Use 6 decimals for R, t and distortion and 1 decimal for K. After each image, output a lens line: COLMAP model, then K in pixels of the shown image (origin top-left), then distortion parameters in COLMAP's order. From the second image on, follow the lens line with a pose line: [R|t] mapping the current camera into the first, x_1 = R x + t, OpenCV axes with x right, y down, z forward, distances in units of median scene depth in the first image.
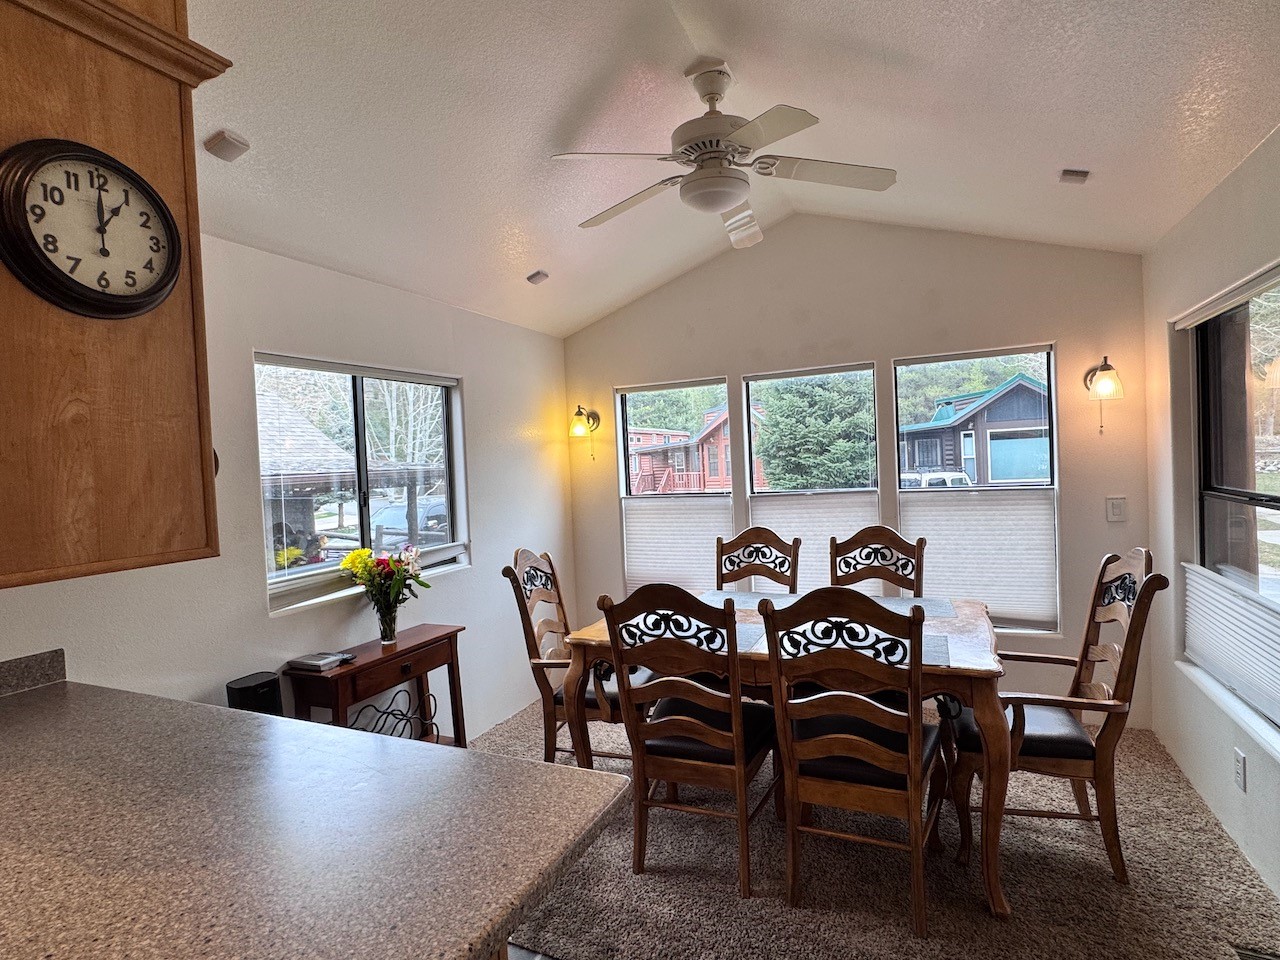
lens RADIAL K [[666.8, 0, 642.6], [0, 666.8, 482.9], [0, 0, 1]] dist [0.001487, 0.000069]
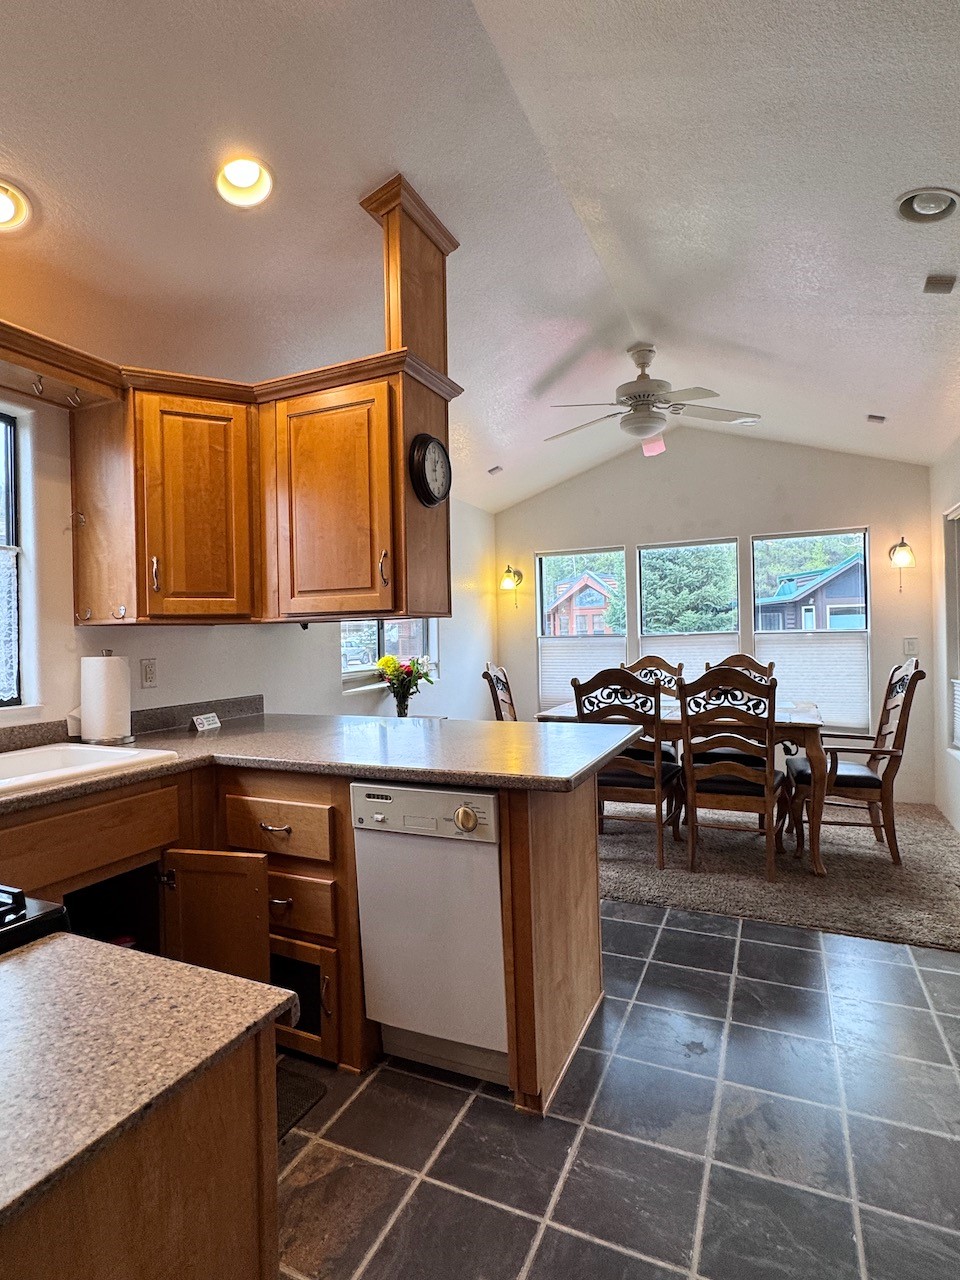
lens RADIAL K [[666.8, 0, 484.1], [0, 666.8, 636.9], [0, 0, 1]] dist [0.001487, 0.000069]
pose [[0.999712, 0.023998, 0.000100, -0.208210], [-0.023987, 0.999360, -0.026522, 0.088674], [-0.000737, 0.026512, 0.999648, -0.447241]]
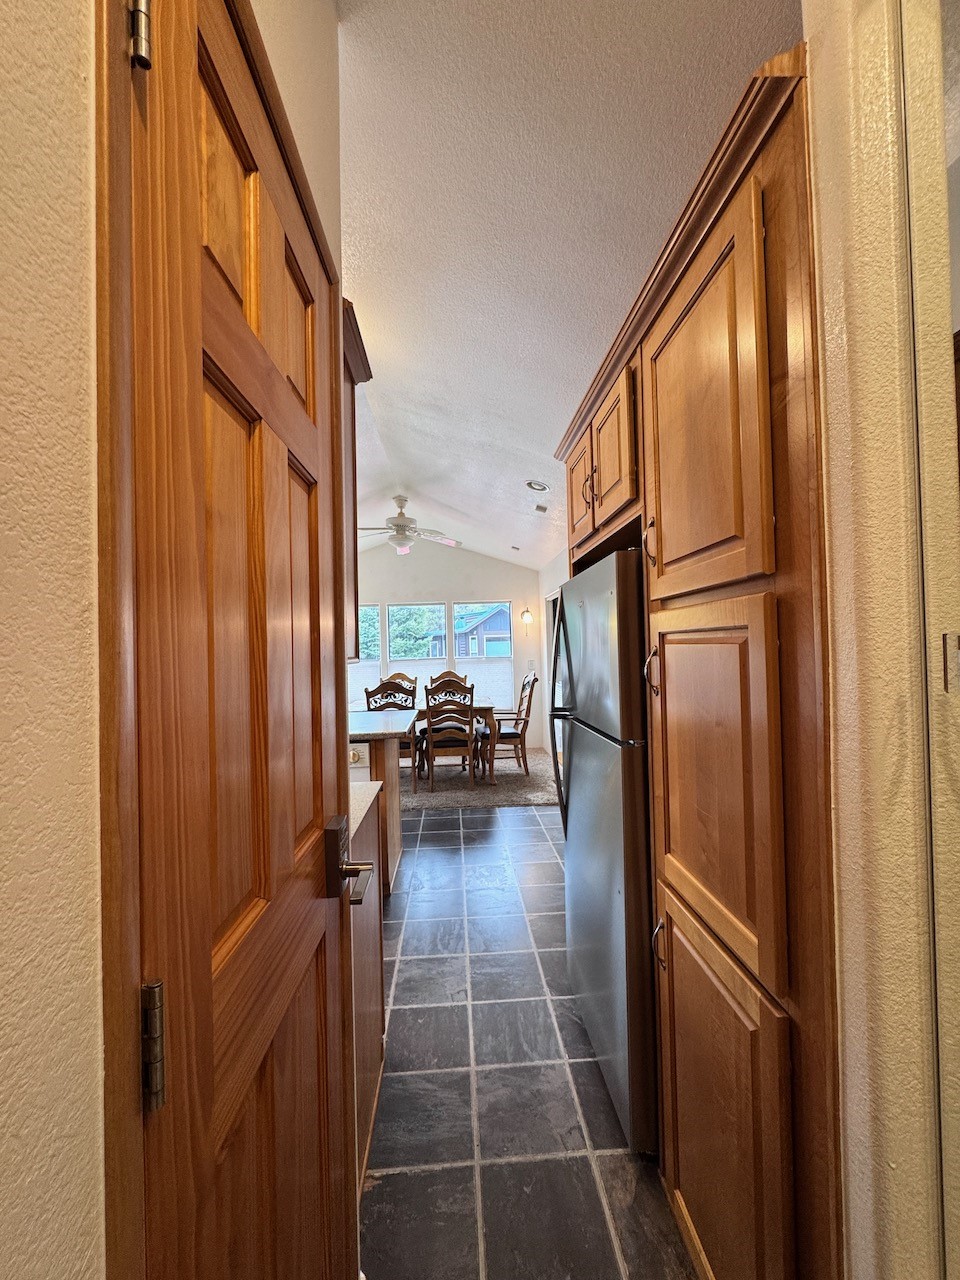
lens RADIAL K [[510.6, 0, 480.0], [0, 510.6, 640.0], [0, 0, 1]] dist [0.000916, -0.000063]
pose [[0.890717, 0.028616, 0.453656, -0.446936], [-0.000046, 0.998022, -0.062865, 0.079148], [-0.454557, 0.055974, 0.888957, -0.806937]]
